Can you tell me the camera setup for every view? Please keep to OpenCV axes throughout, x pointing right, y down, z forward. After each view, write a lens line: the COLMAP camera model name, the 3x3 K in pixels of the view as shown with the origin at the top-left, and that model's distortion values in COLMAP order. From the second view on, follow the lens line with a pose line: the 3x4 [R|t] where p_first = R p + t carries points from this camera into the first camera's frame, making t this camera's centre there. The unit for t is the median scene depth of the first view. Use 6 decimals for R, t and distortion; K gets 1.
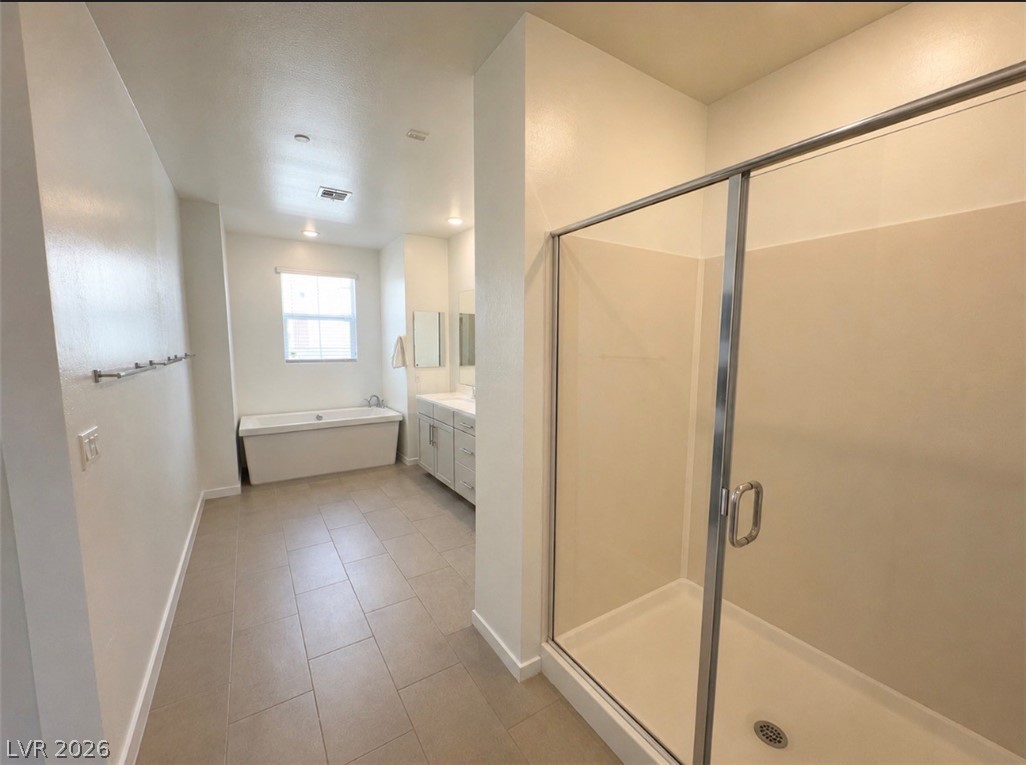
lens RADIAL K [[409.9, 0, 513.6], [0, 409.9, 382.8], [0, 0, 1]] dist [-0.000859, -0.000226]
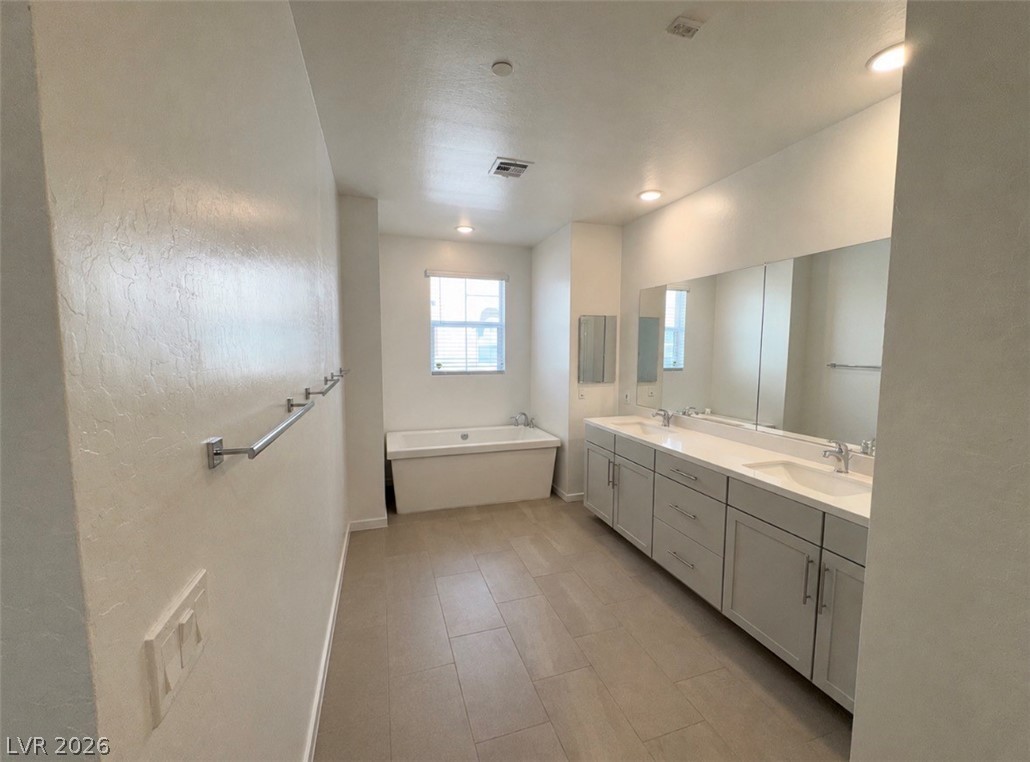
lens RADIAL K [[407.9, 0, 518.6], [0, 407.9, 374.8], [0, 0, 1]] dist [0.001485, 0.000000]
pose [[0.969348, 0.012207, -0.245390, -0.158552], [-0.017287, 0.999678, -0.018557, -0.038612], [0.245084, 0.022230, 0.969247, 0.182941]]
